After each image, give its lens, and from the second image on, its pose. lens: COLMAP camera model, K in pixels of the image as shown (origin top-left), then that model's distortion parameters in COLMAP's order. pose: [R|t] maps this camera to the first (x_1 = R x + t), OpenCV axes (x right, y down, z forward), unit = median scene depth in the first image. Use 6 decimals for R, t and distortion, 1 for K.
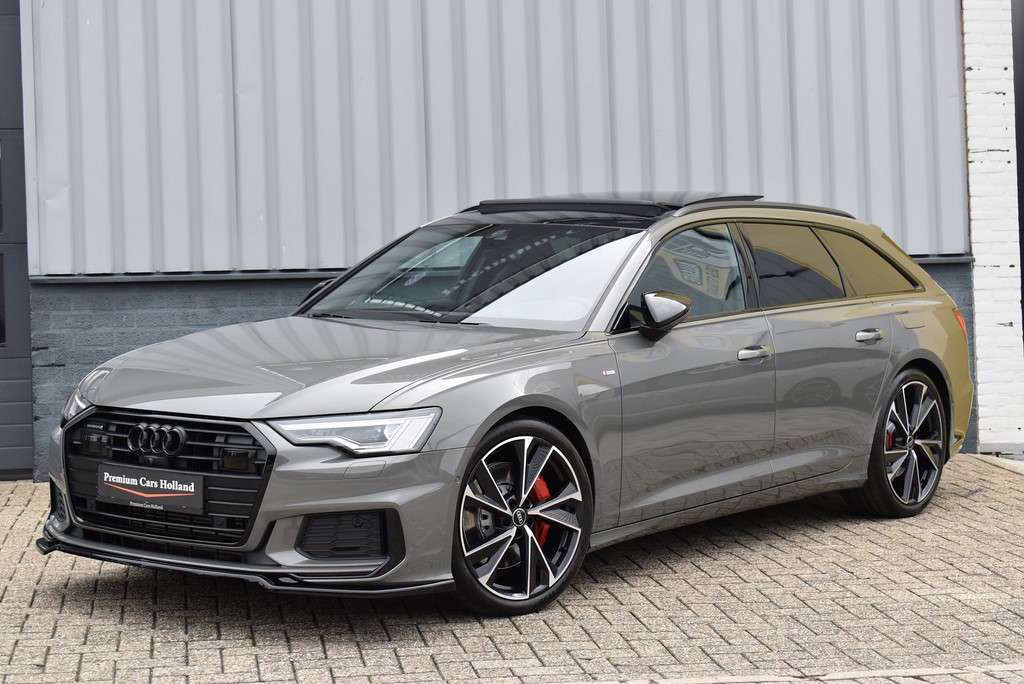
lens RADIAL K [[2016.4, 0, 512.0], [0, 2016.4, 342.0], [0, 0, 1]] dist [0.009711, -0.032774]
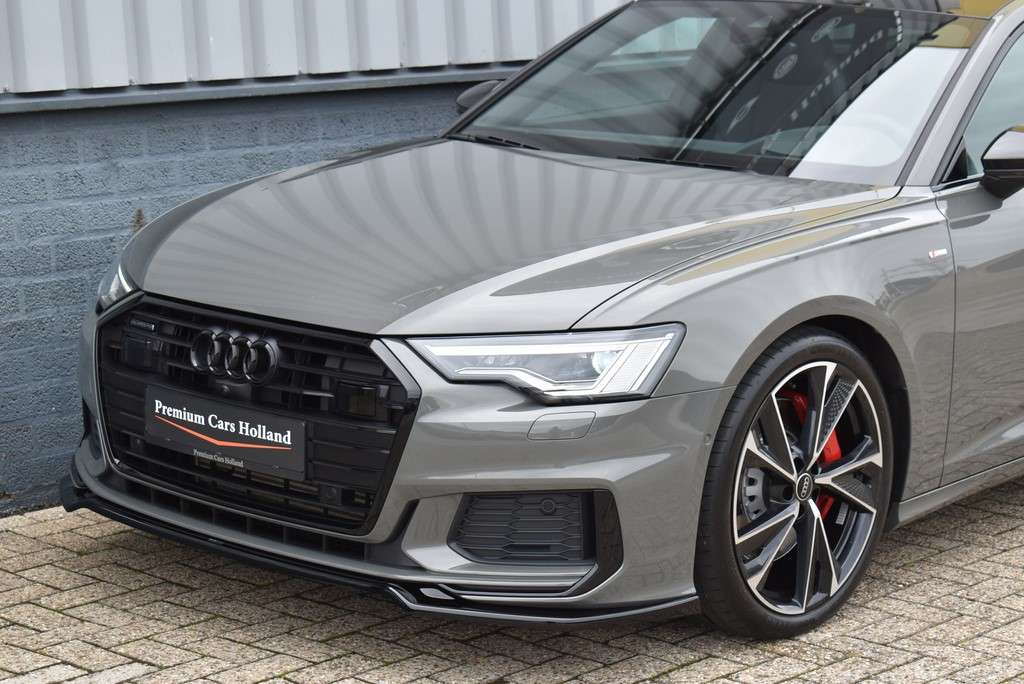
lens RADIAL K [[2275.2, 0, 512.0], [0, 2275.2, 342.0], [0, 0, 1]] dist [0.027814, 0.336122]
pose [[0.997126, 0.027612, -0.070548, -0.038450], [-0.018923, 0.992474, 0.120985, -0.045841], [0.073357, -0.119302, 0.990144, 0.298326]]
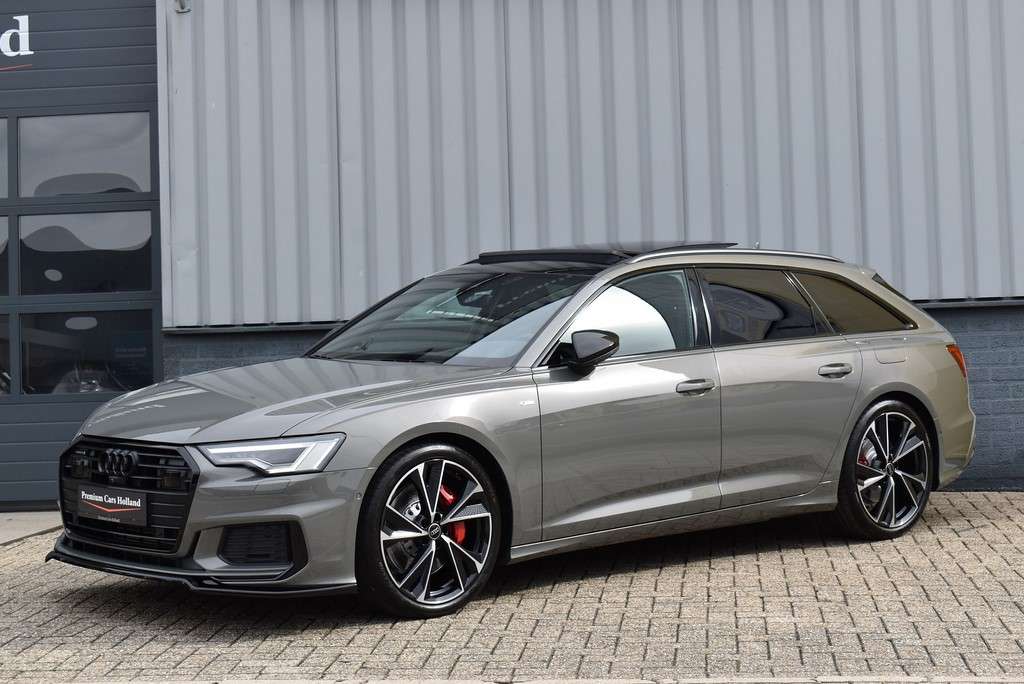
lens RADIAL K [[1930.3, 0, 512.0], [0, 1930.3, 342.0], [0, 0, 1]] dist [0.004151, 0.026315]
pose [[0.984195, -0.013739, -0.176554, 0.251820], [0.009041, 0.999584, -0.027390, 0.011487], [0.176857, 0.025360, 0.983910, -0.063479]]
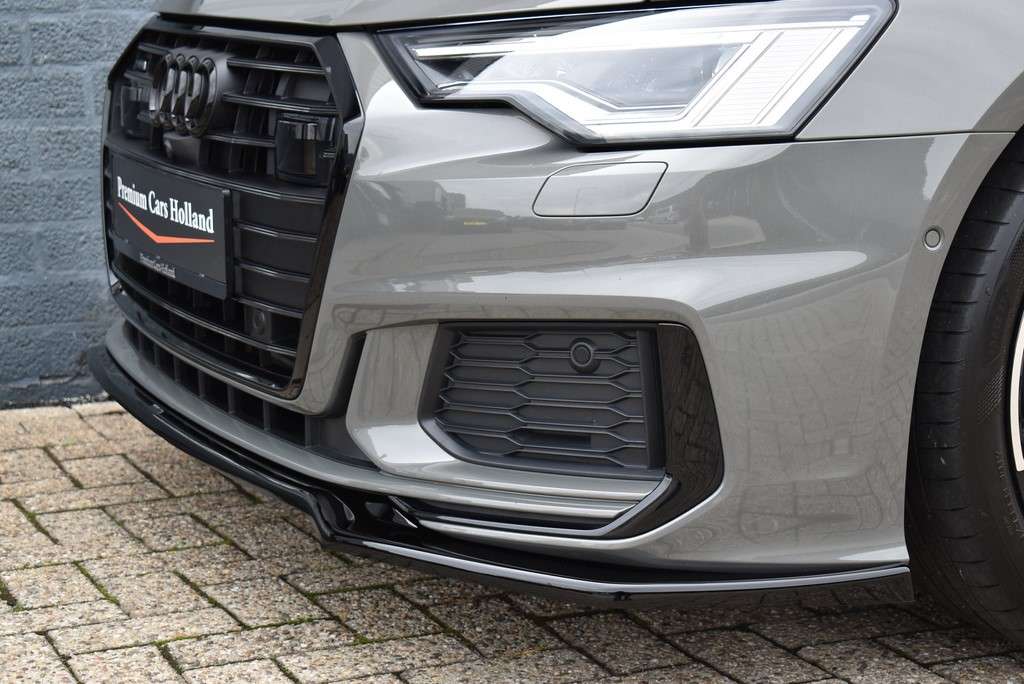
lens RADIAL K [[2156.6, 0, 512.0], [0, 2156.6, 342.0], [0, 0, 1]] dist [0.030068, 0.093428]
pose [[0.884381, 0.074614, -0.460764, 0.065935], [-0.020756, 0.992451, 0.120875, 0.045791], [0.466304, -0.097336, 0.879253, 0.685227]]
